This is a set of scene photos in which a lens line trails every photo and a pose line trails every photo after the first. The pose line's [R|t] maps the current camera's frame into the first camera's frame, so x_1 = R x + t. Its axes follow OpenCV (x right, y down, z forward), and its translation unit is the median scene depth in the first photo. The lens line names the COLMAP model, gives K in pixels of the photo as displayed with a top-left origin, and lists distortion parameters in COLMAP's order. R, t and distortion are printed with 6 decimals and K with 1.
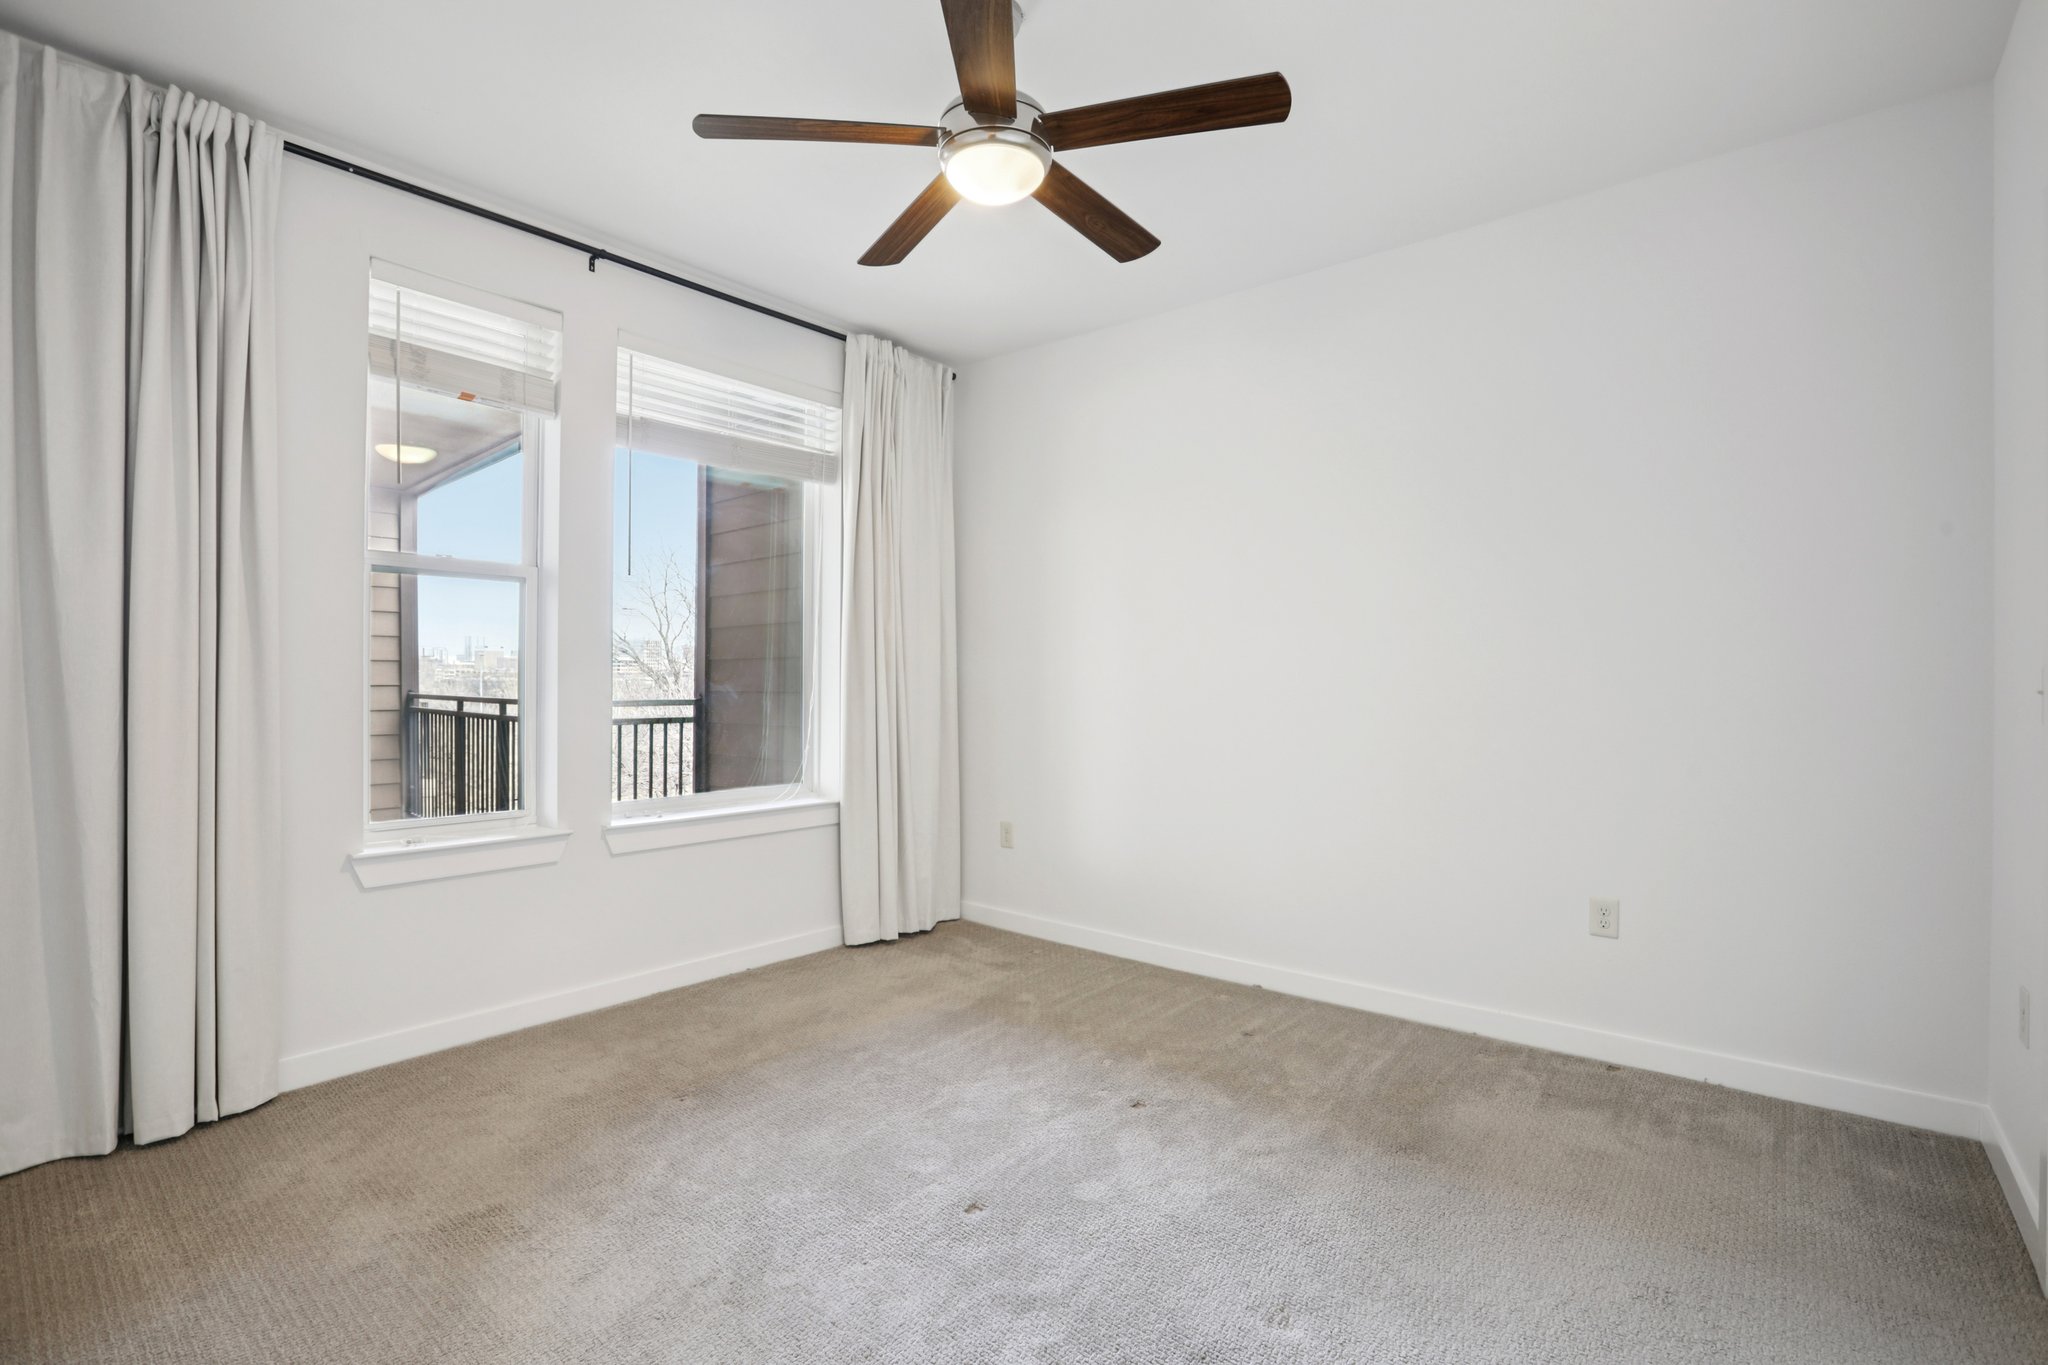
lens RADIAL K [[954.5, 0, 1030.7], [0, 954.5, 688.7], [0, 0, 1]] dist [-0.059701, 0.018204]
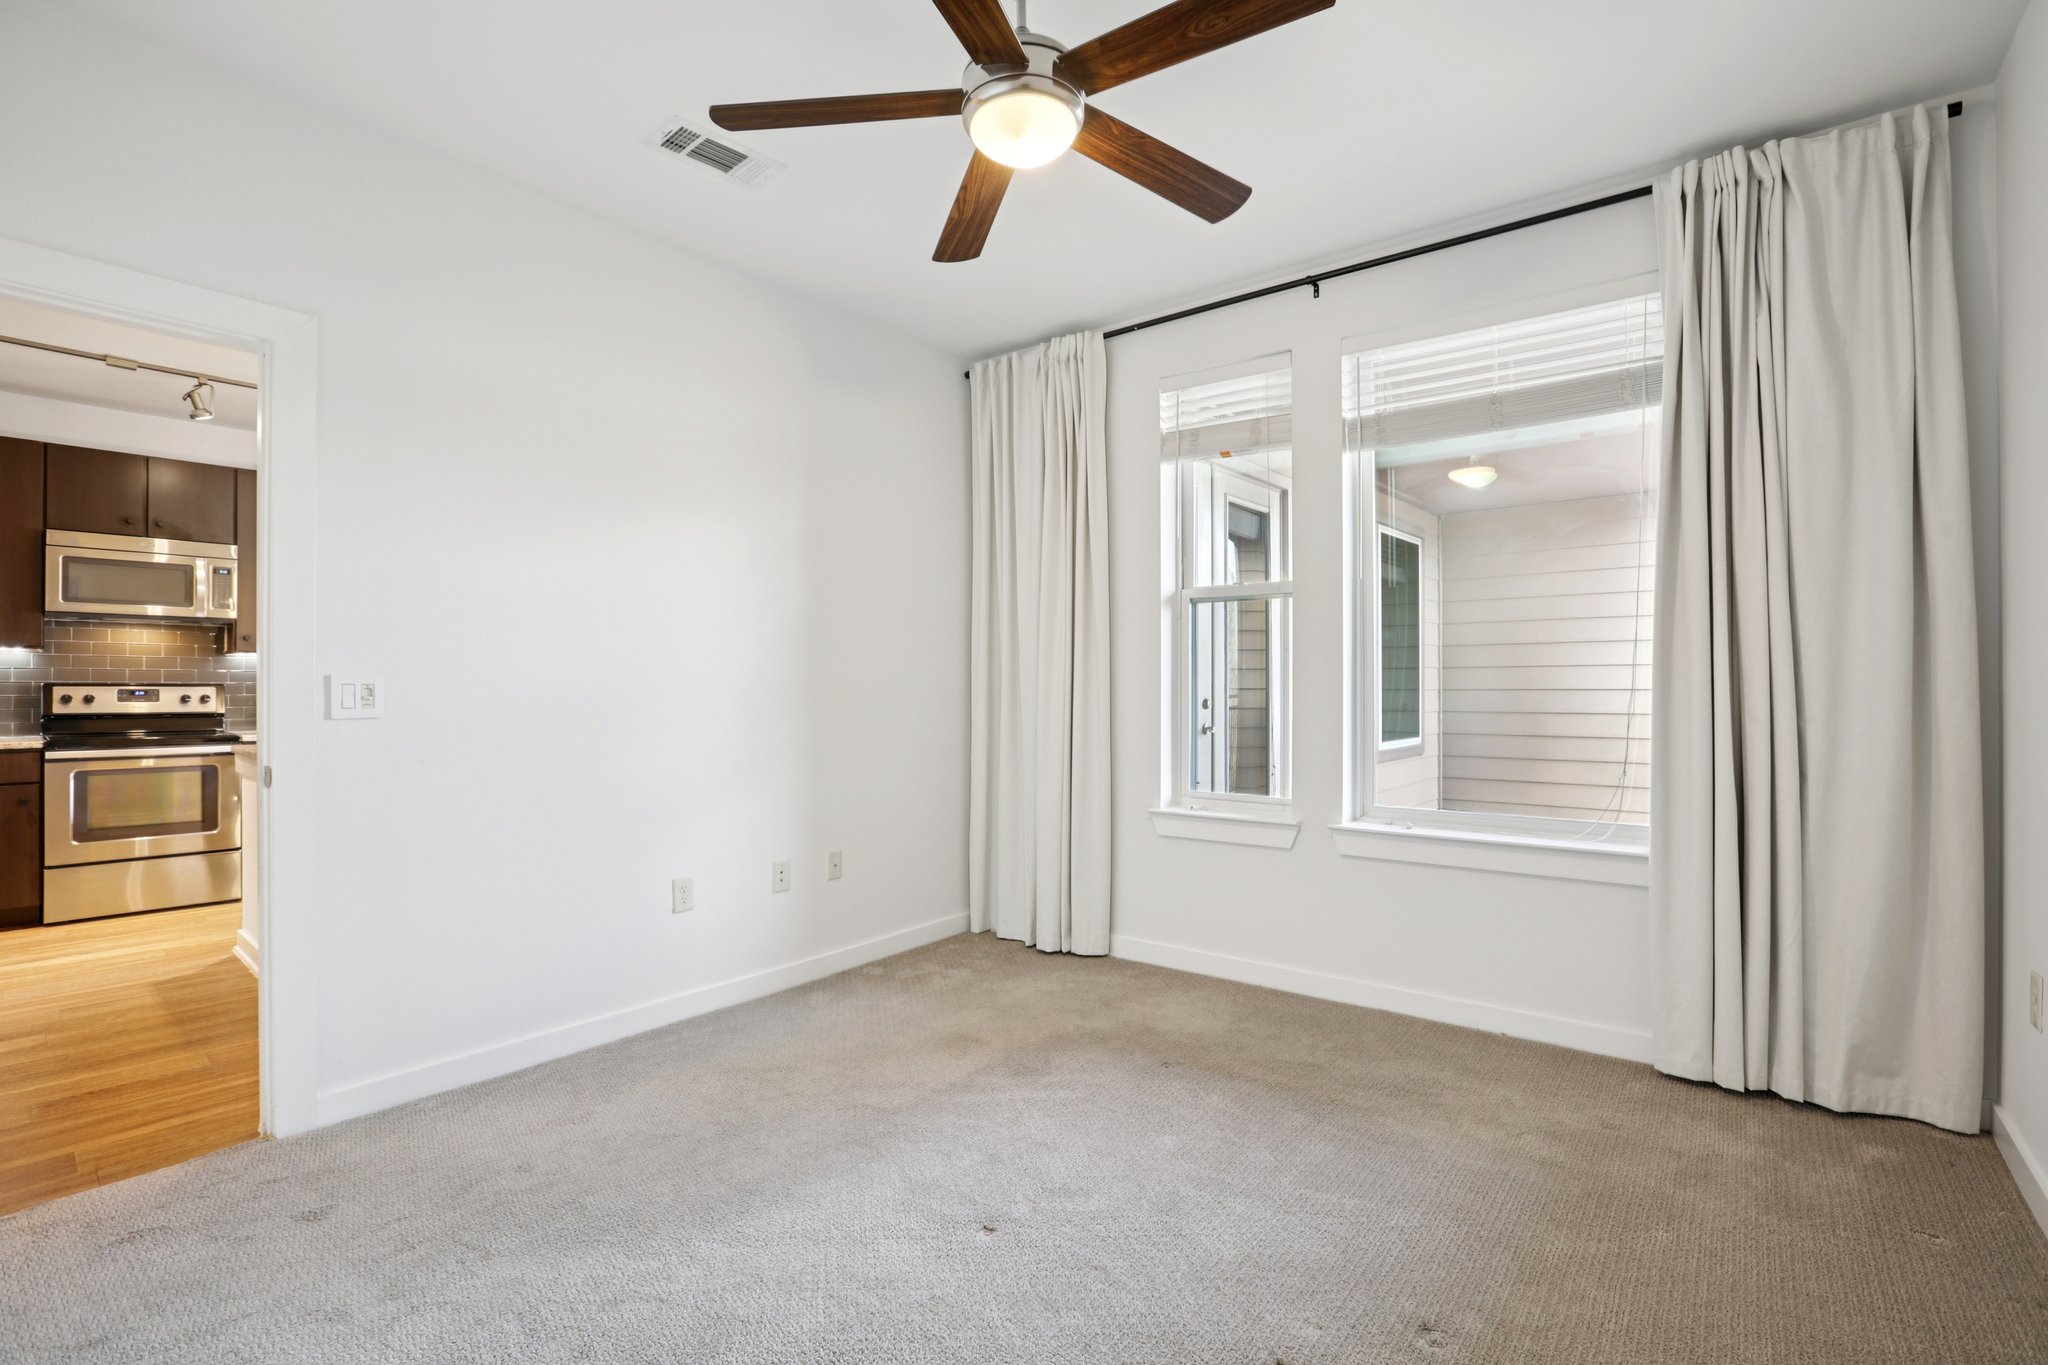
lens RADIAL K [[933.6, 0, 1024.0], [0, 933.6, 682.5], [0, 0, 1]] dist [-0.059583, 0.015659]
pose [[0.010064, -0.005830, -0.999932, 0.634215], [-0.004600, 0.999972, -0.005876, -0.002720], [0.999939, 0.004659, 0.010037, 0.737836]]
